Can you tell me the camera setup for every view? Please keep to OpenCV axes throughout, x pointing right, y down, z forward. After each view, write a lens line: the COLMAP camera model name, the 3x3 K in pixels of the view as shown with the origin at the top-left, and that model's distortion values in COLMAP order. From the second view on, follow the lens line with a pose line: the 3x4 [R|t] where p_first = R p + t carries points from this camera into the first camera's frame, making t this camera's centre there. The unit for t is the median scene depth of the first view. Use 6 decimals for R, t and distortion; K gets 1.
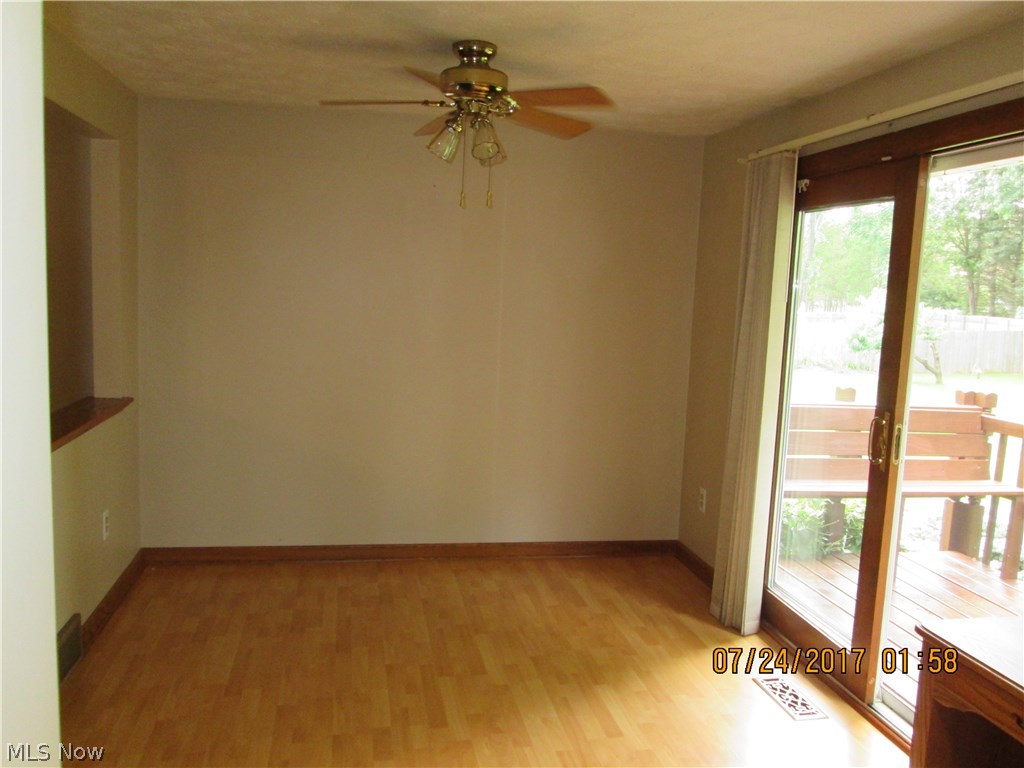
lens RADIAL K [[869.7, 0, 512.0], [0, 869.7, 384.0], [0, 0, 1]] dist [0.000576, -0.001176]
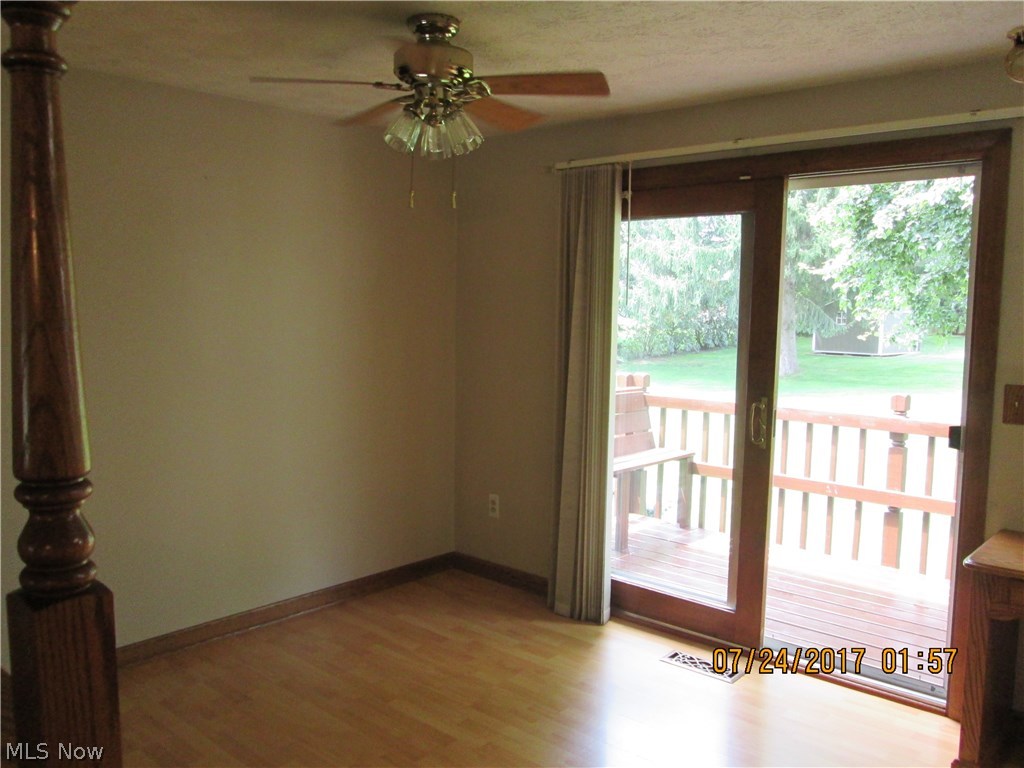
lens RADIAL K [[865.7, 0, 512.0], [0, 865.7, 384.0], [0, 0, 1]] dist [-0.031487, -0.002275]
pose [[0.789566, -0.090008, 0.607029, -0.436975], [0.089668, 0.995490, 0.030975, -0.042288], [-0.607079, 0.029974, 0.794076, 0.240271]]
